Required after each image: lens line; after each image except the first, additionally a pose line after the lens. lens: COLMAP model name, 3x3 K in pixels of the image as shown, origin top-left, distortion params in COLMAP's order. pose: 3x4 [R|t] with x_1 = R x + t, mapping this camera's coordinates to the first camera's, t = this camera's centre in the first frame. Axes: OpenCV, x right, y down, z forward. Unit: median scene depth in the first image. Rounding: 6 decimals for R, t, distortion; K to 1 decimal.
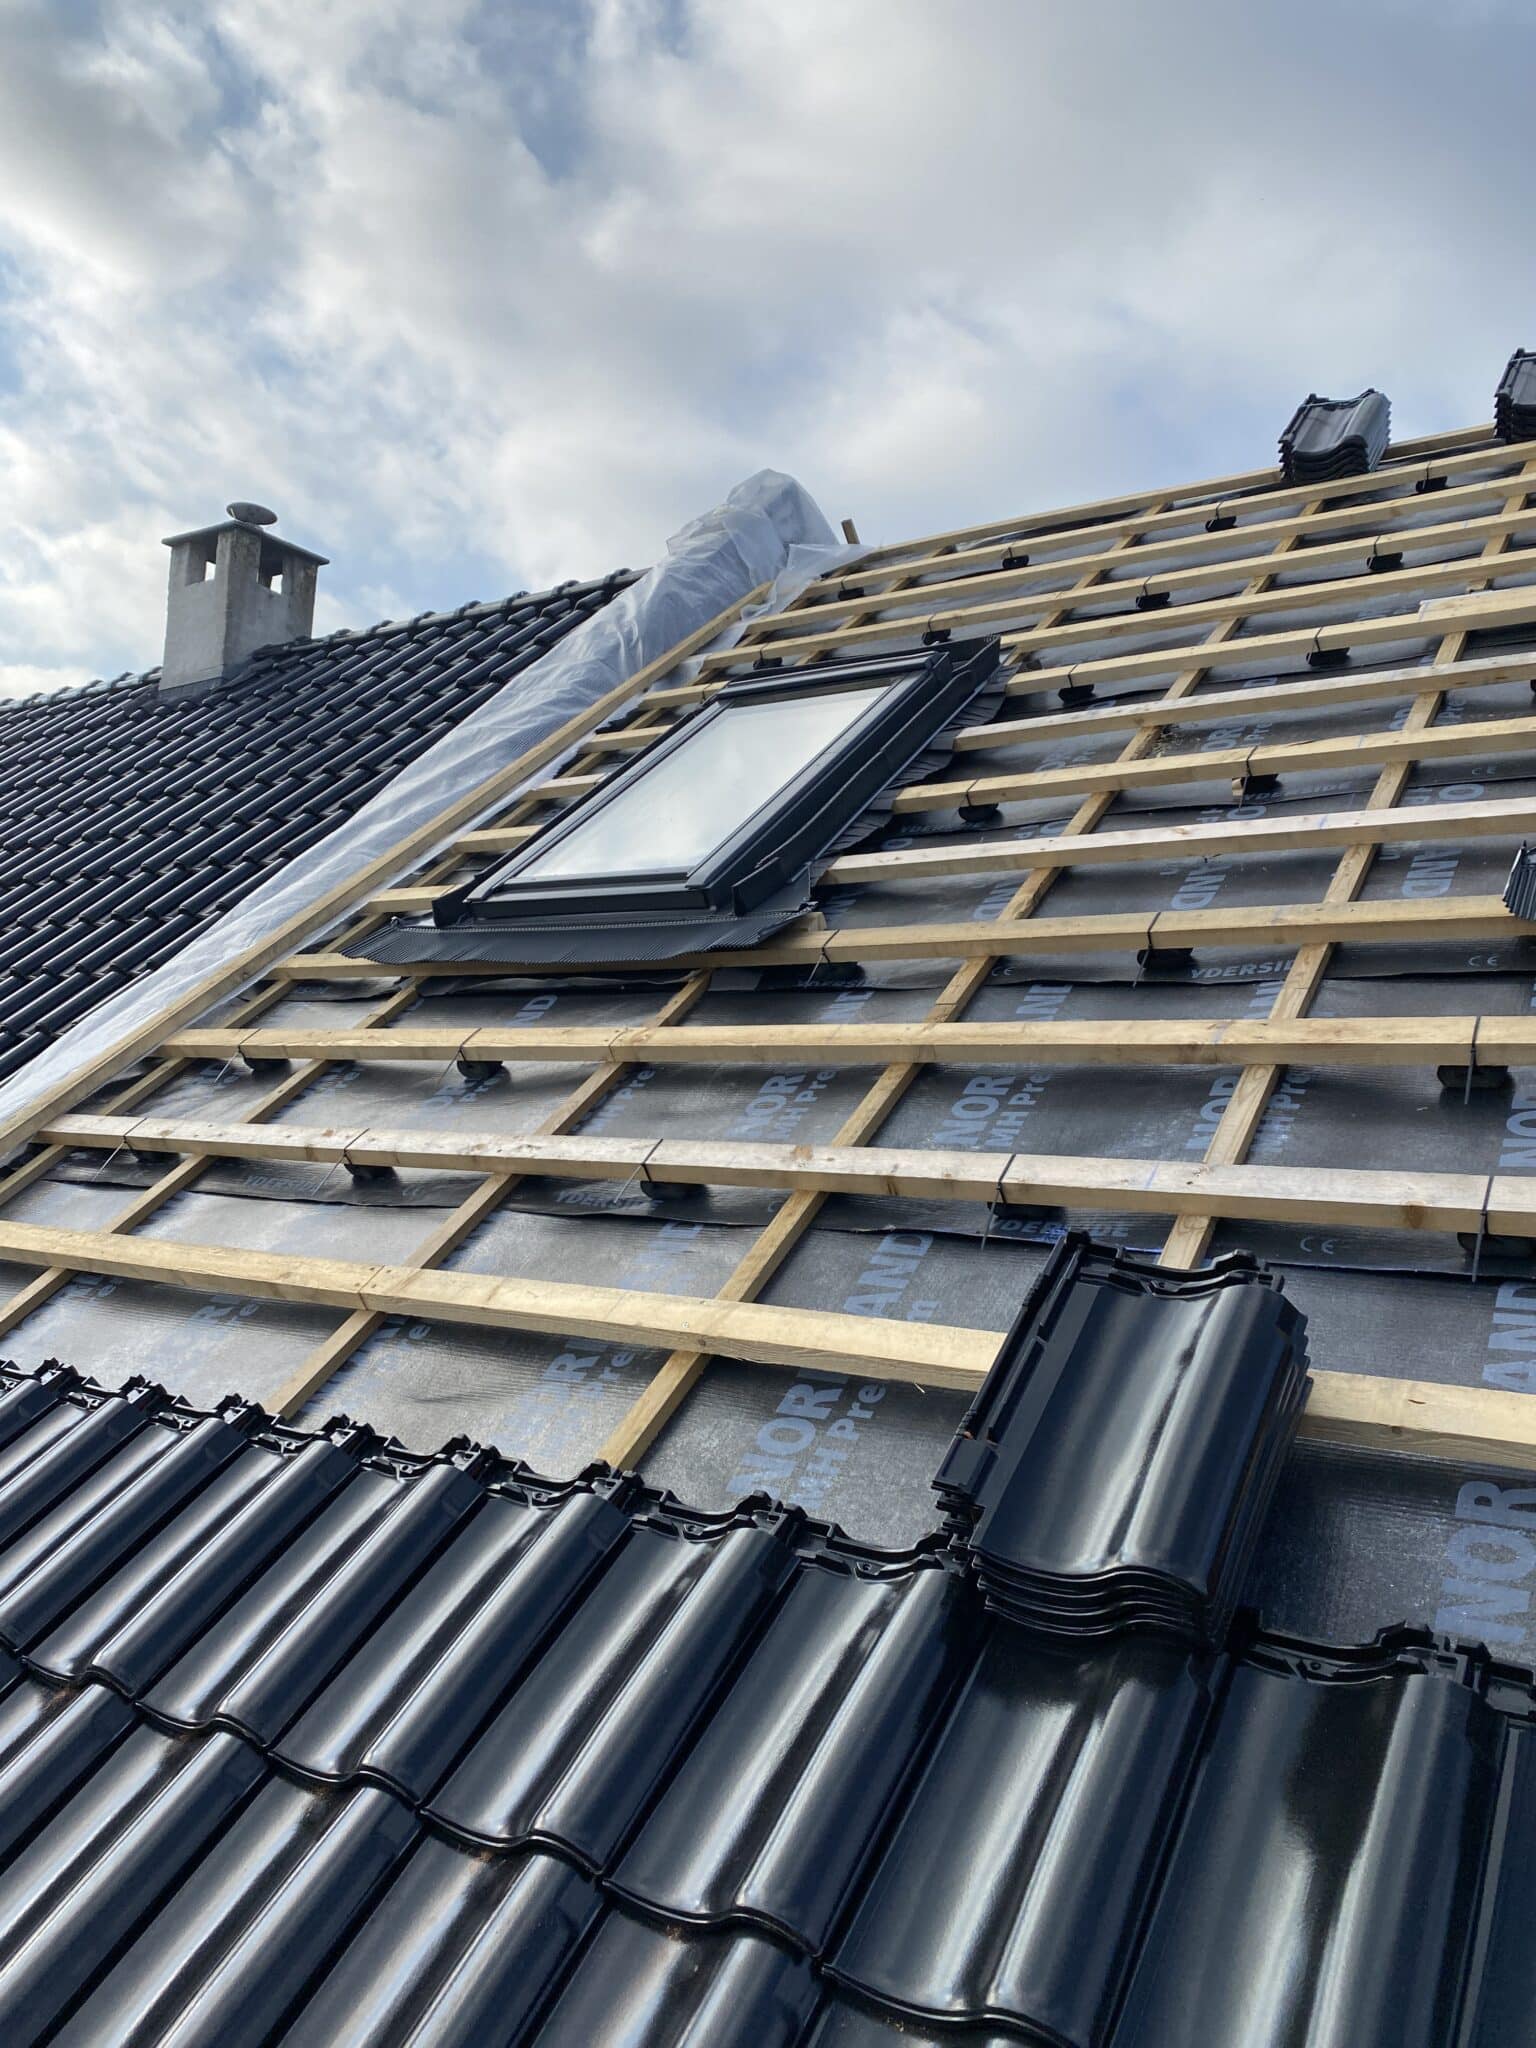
lens RADIAL K [[1534.7, 0, 768.0], [0, 1534.7, 1024.0], [0, 0, 1]] dist [0.050775, 0.000471]
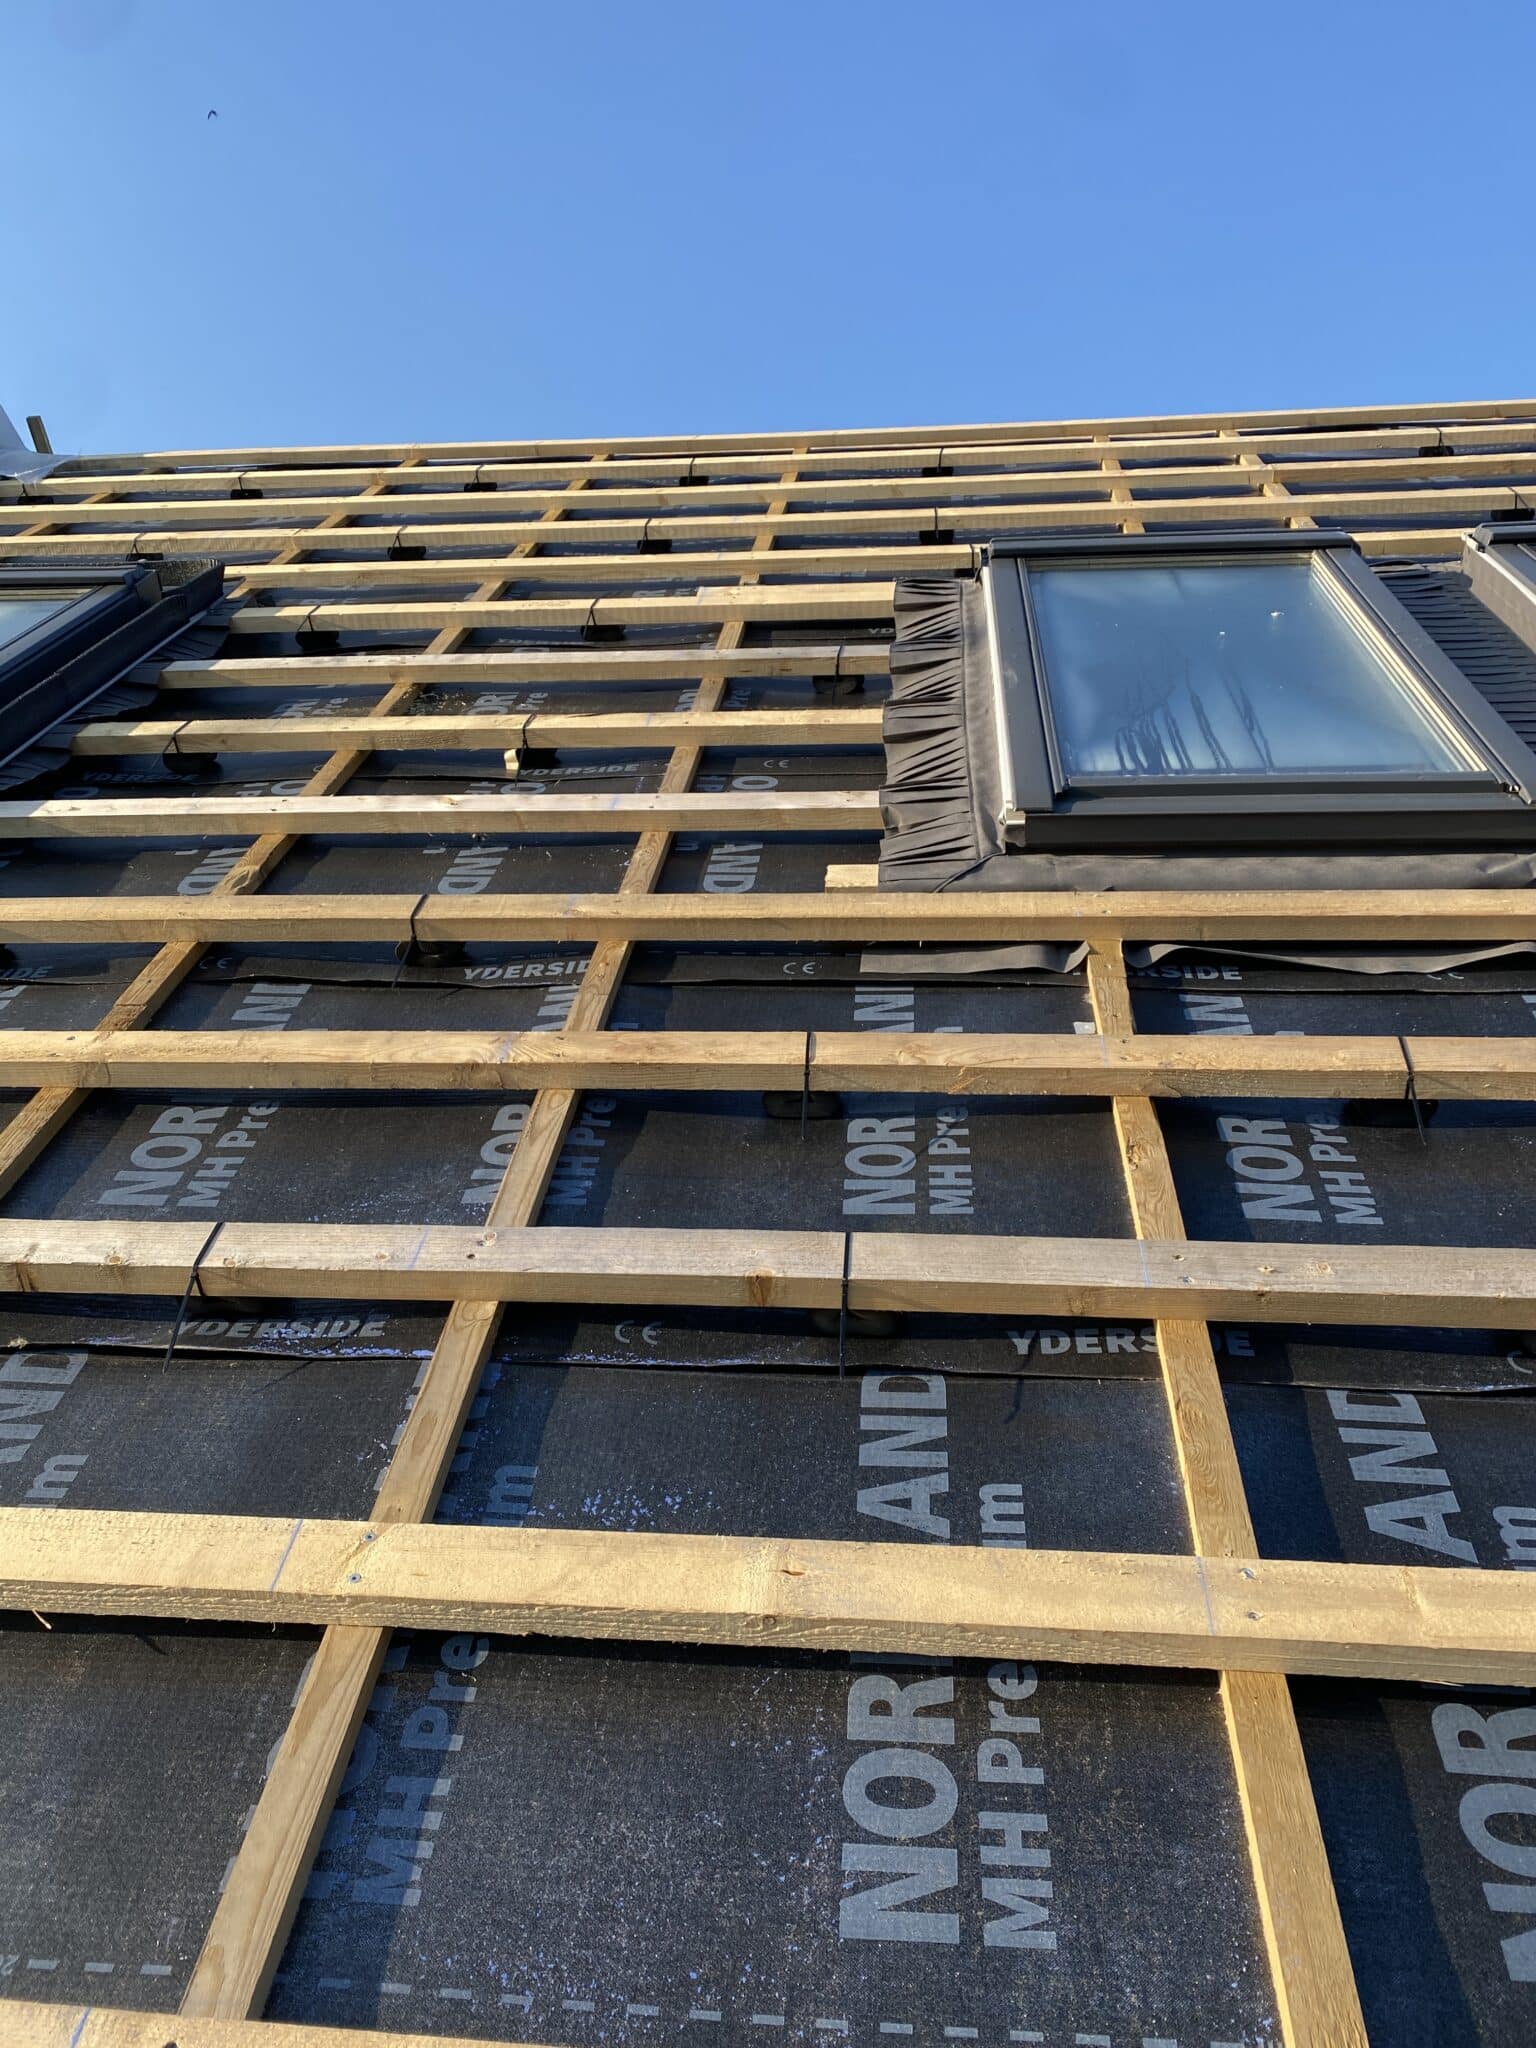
lens RADIAL K [[1550.4, 0, 768.0], [0, 1550.4, 1024.0], [0, 0, 1]] dist [0.075945, -0.128712]
pose [[0.886897, 0.015915, 0.461693, 0.046575], [-0.011229, 0.999854, -0.012895, 0.001923], [-0.461831, 0.006252, 0.886946, 0.231318]]
